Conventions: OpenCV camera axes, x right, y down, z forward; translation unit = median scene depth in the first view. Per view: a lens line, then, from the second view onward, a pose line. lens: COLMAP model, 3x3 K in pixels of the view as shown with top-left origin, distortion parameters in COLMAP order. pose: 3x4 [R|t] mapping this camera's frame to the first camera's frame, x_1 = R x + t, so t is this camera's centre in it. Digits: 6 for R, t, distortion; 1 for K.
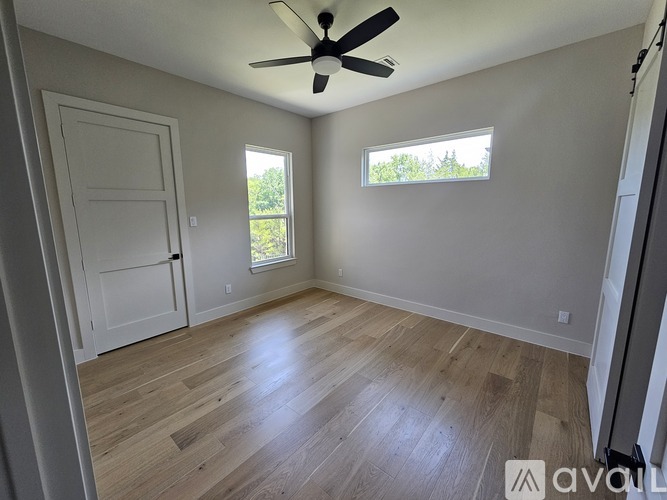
lens RADIAL K [[273.4, 0, 332.7], [0, 273.4, 249.6], [0, 0, 1]] dist [0.002987, 0.000235]
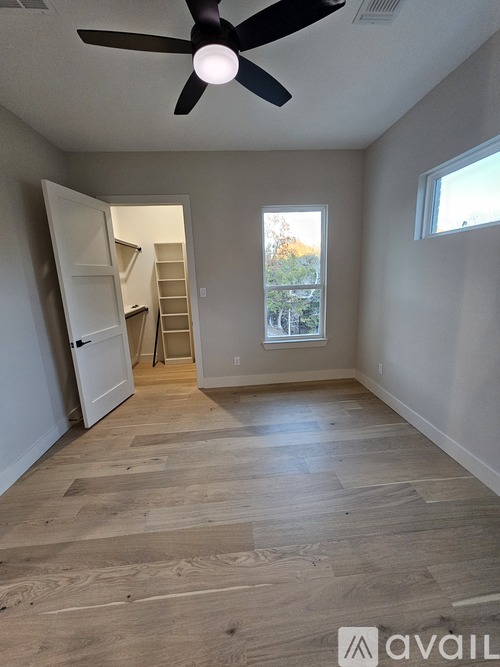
lens RADIAL K [[273.4, 0, 251.6], [0, 273.4, 332.6], [0, 0, 1]] dist [0.002987, 0.000235]
pose [[0.711070, 0.126606, -0.691629, 0.317171], [-0.081914, 0.991873, 0.097351, -0.057576], [0.698333, -0.012569, 0.715662, 0.322403]]
